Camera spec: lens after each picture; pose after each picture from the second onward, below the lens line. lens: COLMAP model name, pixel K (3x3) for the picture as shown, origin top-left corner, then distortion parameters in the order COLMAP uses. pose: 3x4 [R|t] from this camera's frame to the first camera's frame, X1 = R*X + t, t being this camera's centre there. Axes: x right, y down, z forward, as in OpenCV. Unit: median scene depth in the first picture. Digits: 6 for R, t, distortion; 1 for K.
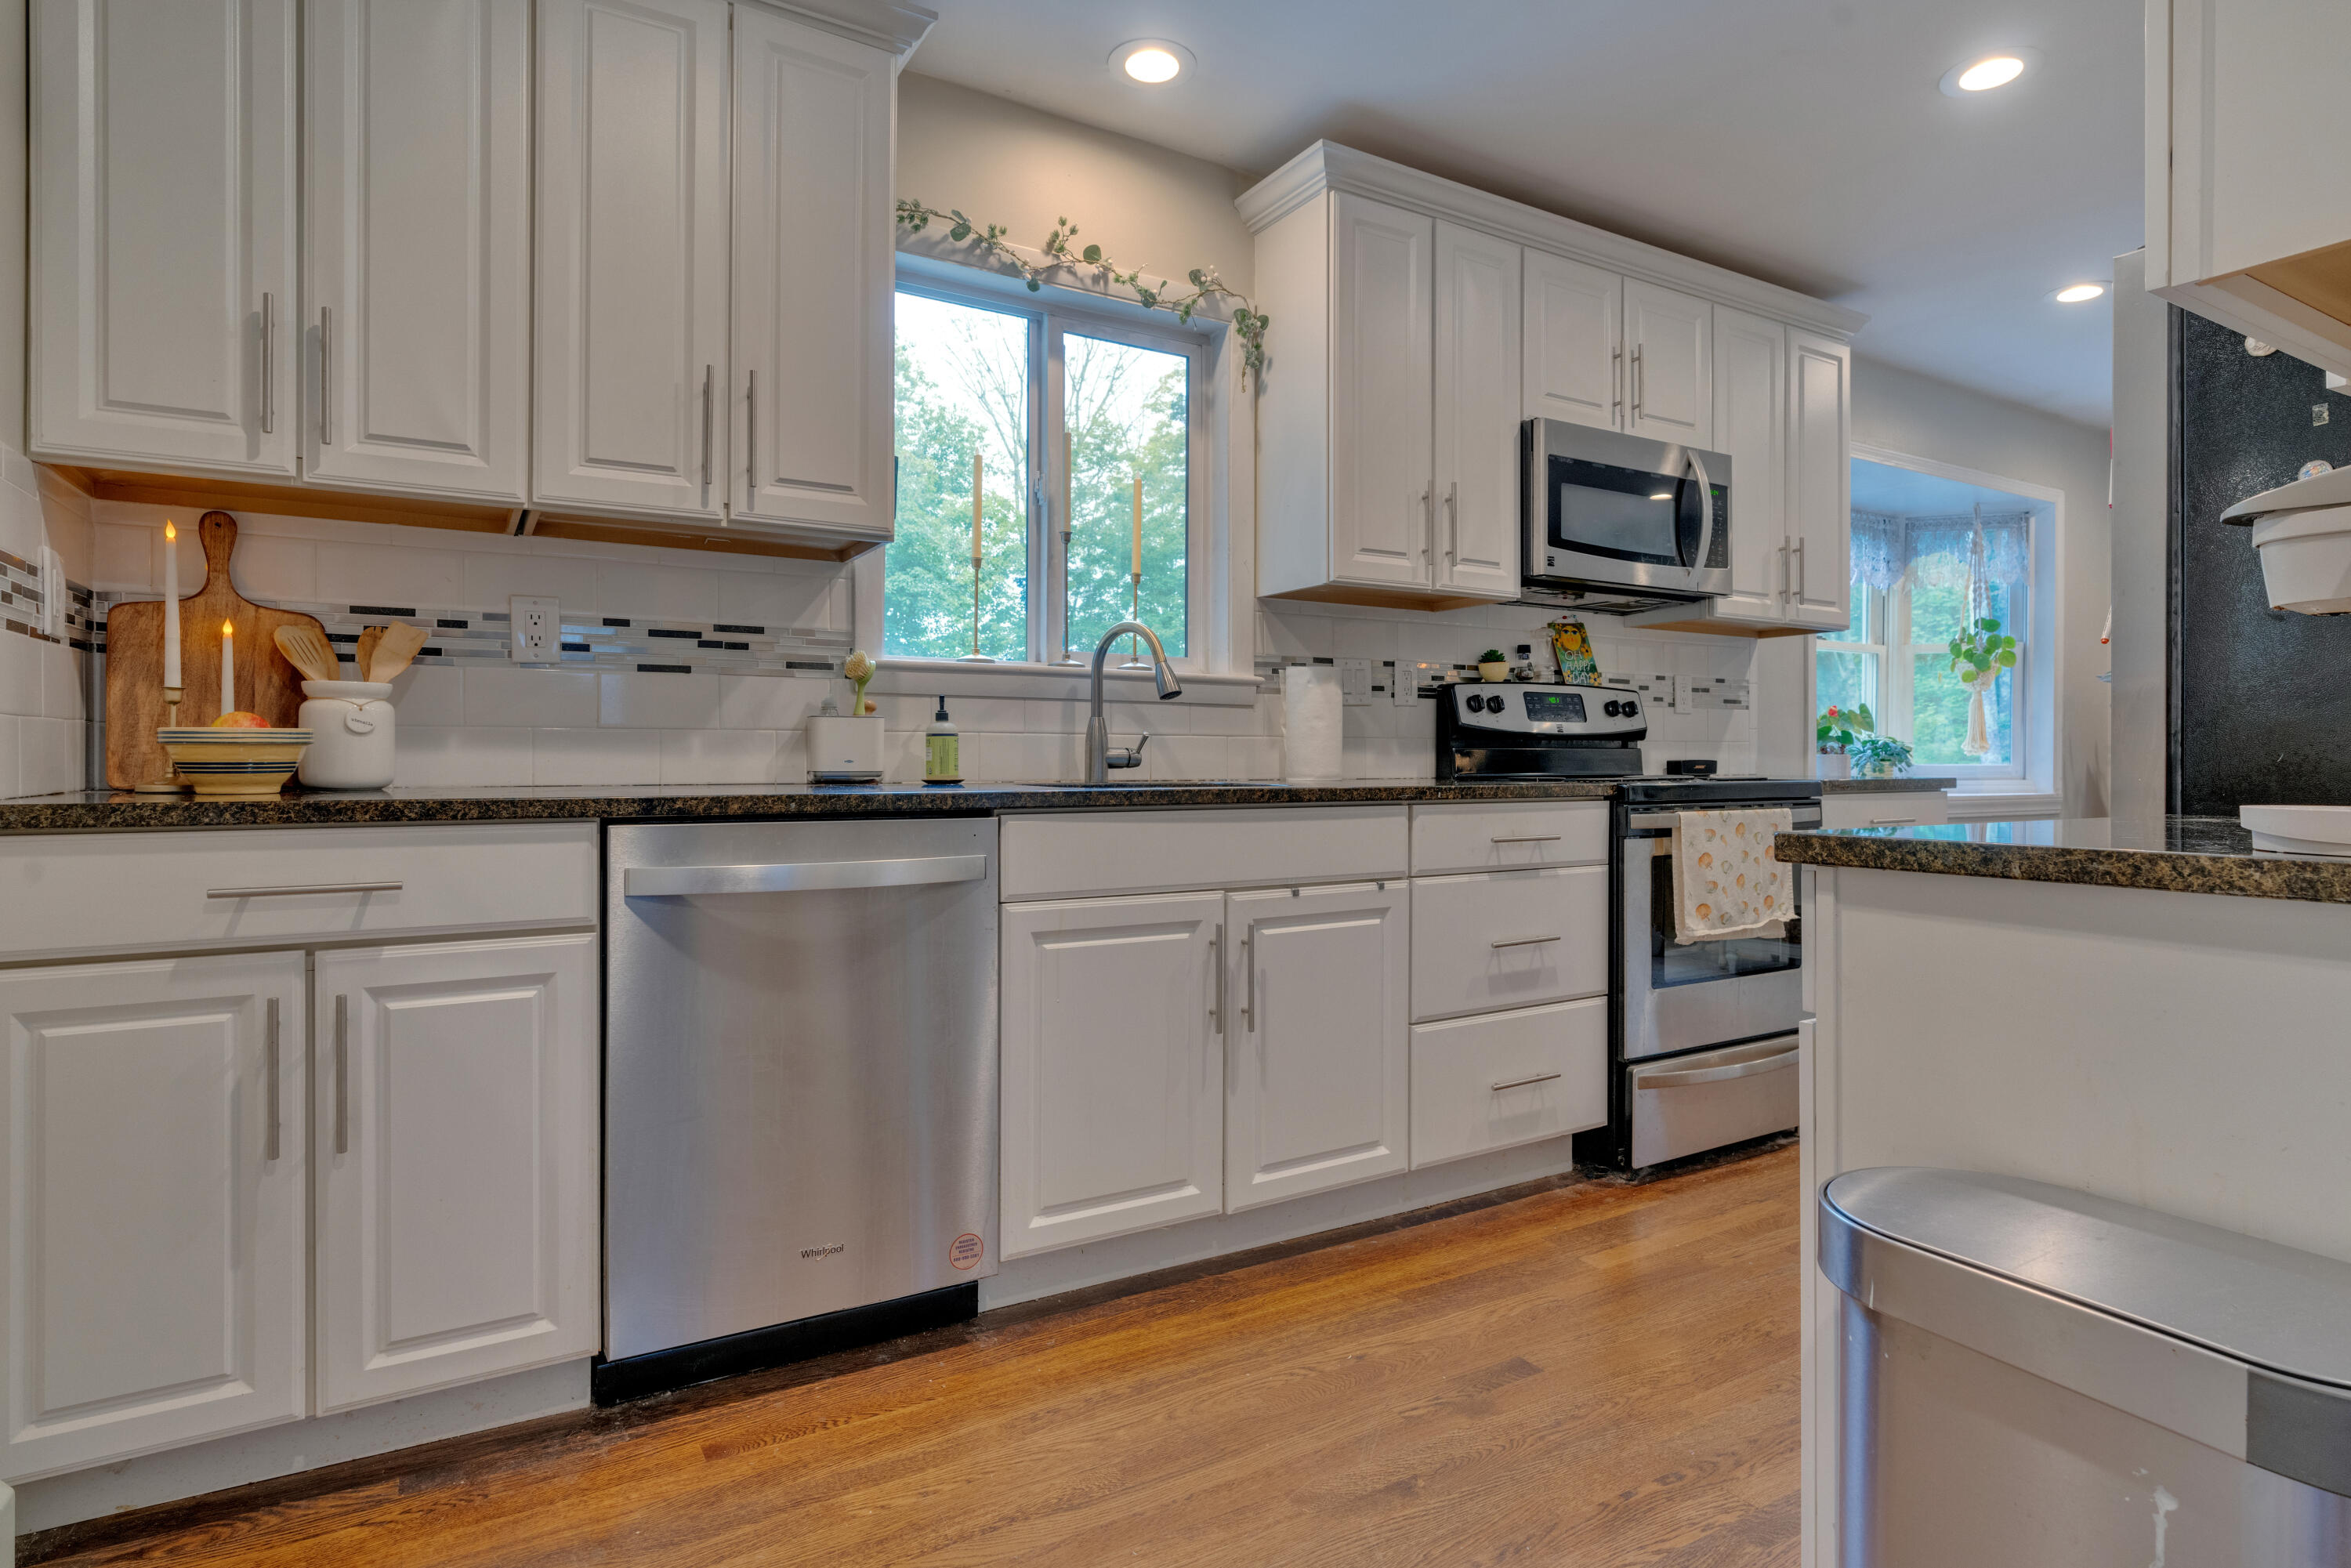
lens RADIAL K [[1220.8, 0, 1204.5], [0, 1220.8, 760.8], [0, 0, 1]] dist [-0.002624, 0.001627]
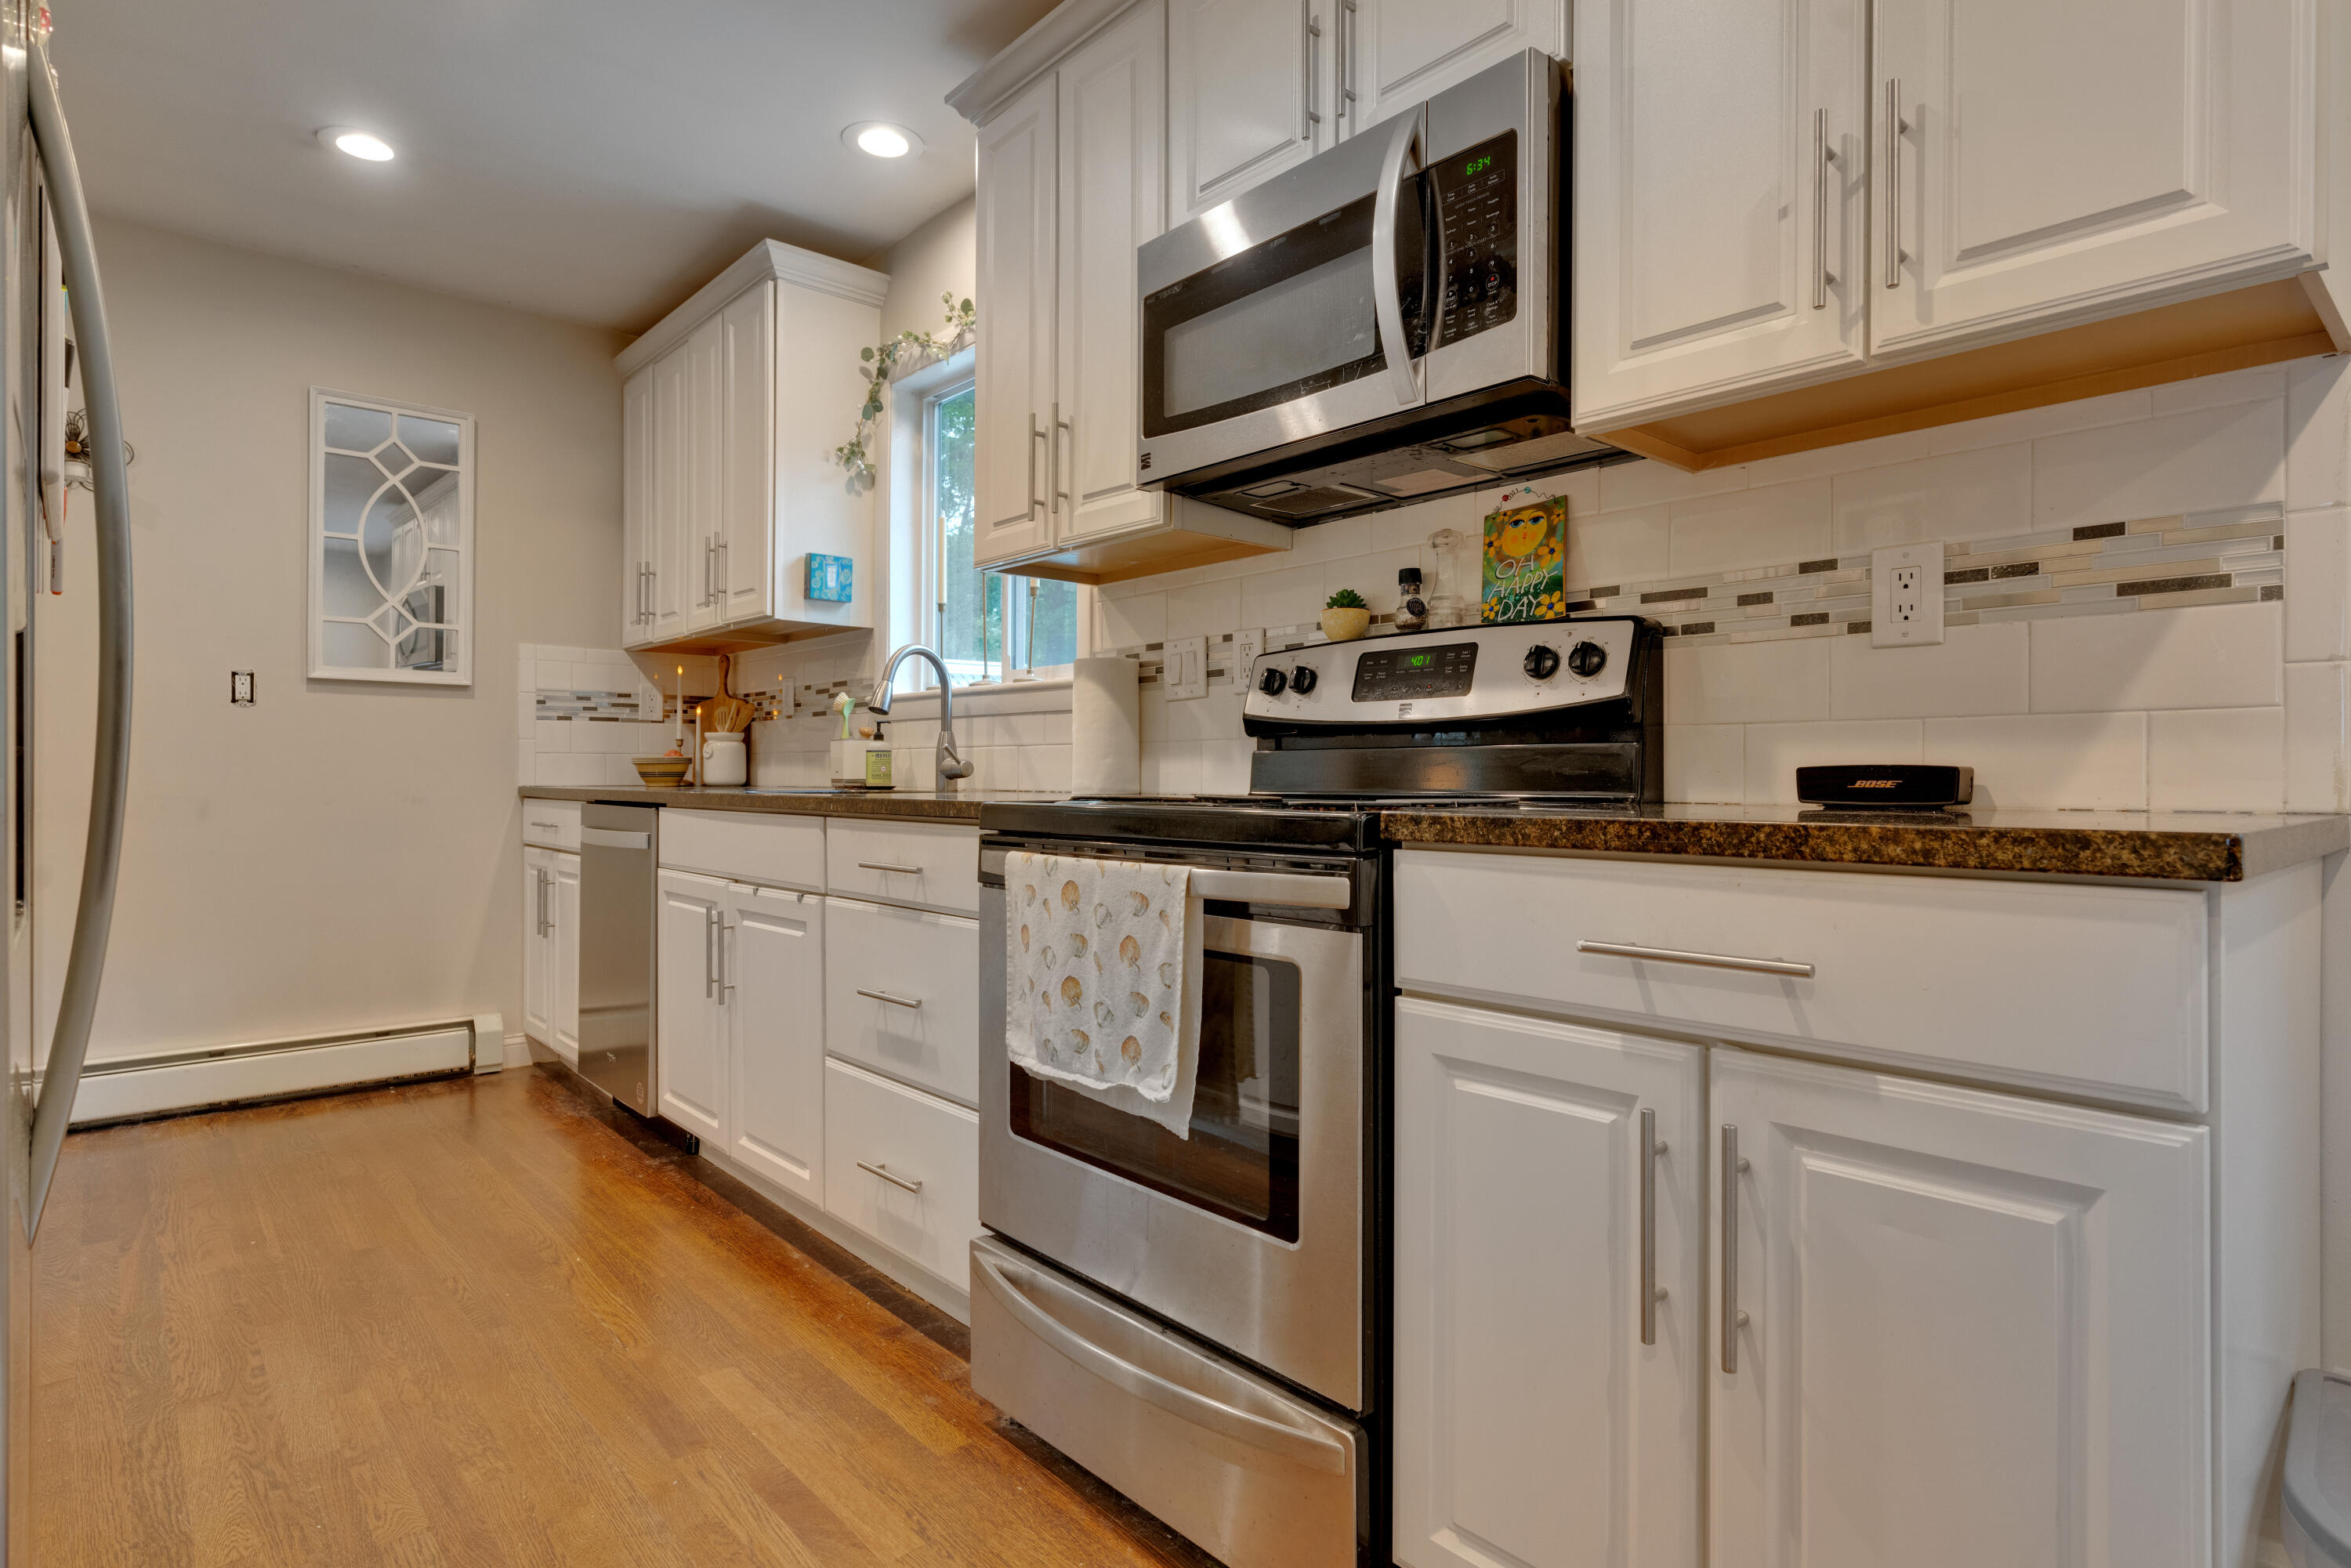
lens RADIAL K [[1220.8, 0, 1184.8], [0, 1220.8, 788.6], [0, 0, 1]] dist [-0.002624, 0.001627]
pose [[0.185792, 0.007476, -0.982561, 1.205820], [-0.006013, 0.999961, 0.006471, 0.008099], [0.982571, 0.004706, 0.185830, 1.174208]]
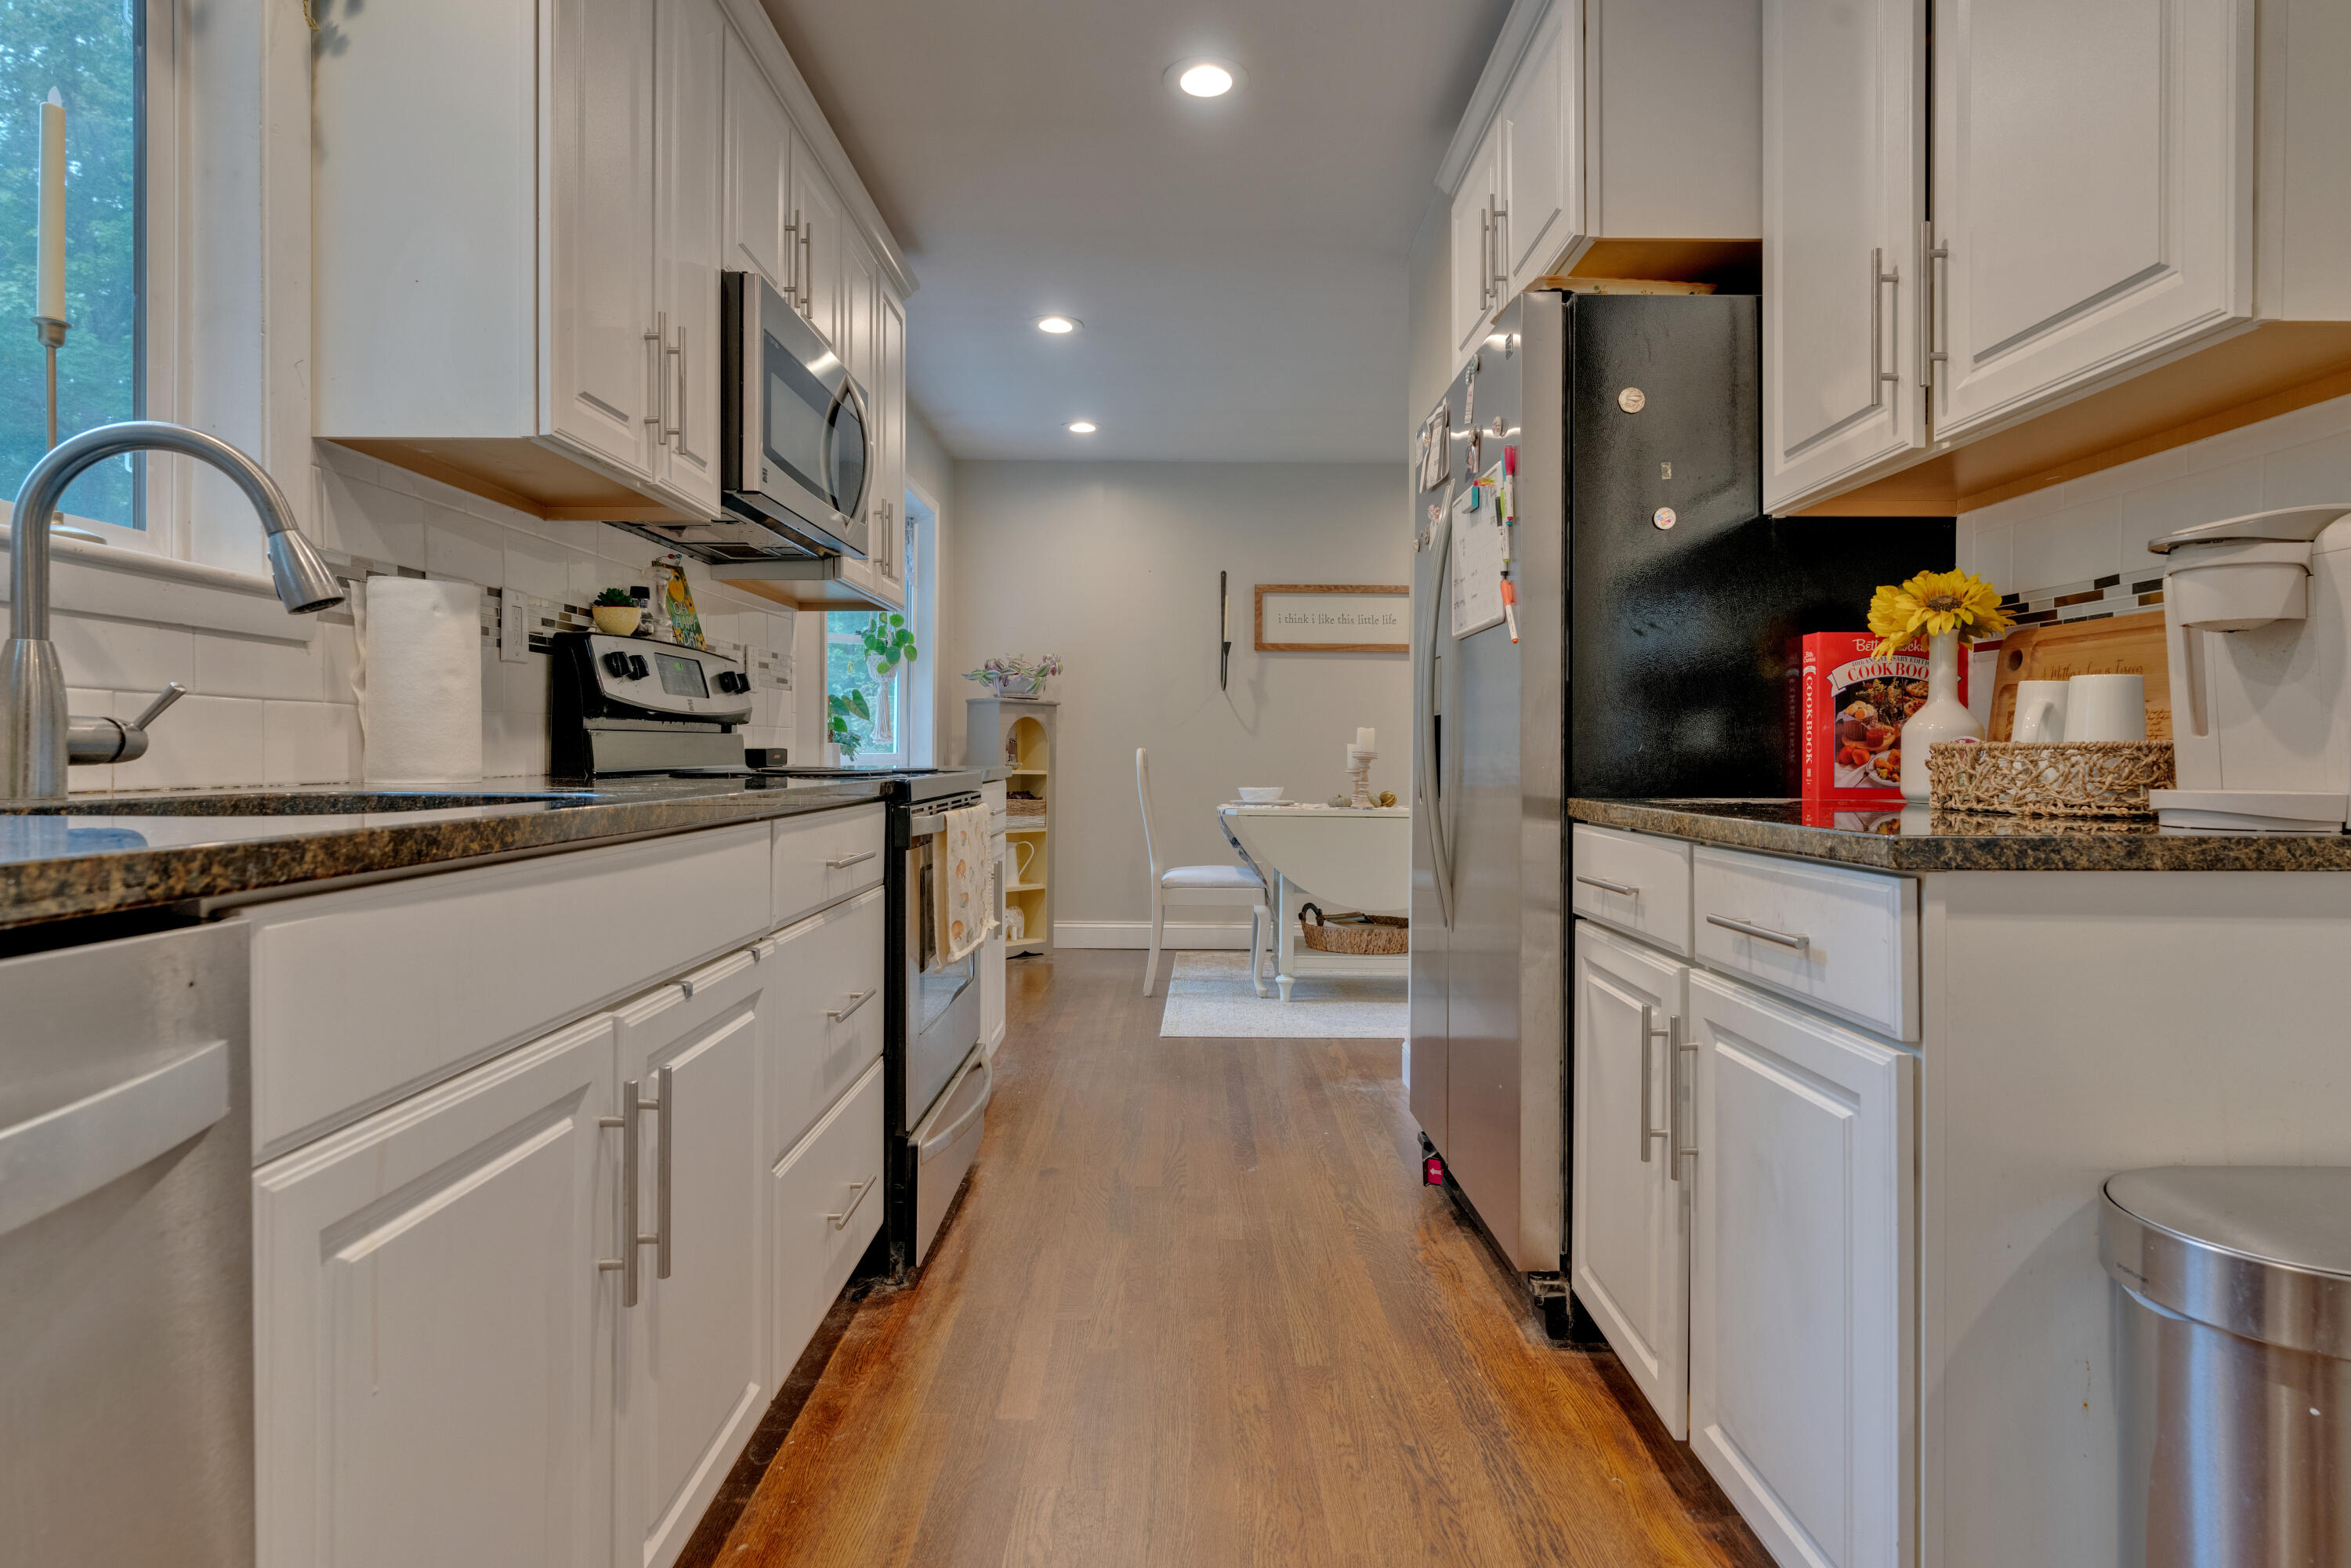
lens RADIAL K [[1220.8, 0, 1186.8], [0, 1220.8, 756.6], [0, 0, 1]] dist [-0.002624, 0.001627]
pose [[0.515858, -0.002296, 0.856671, -0.277136], [-0.003177, 0.999984, 0.004593, 0.000351], [-0.856668, -0.005091, 0.515843, 0.530694]]
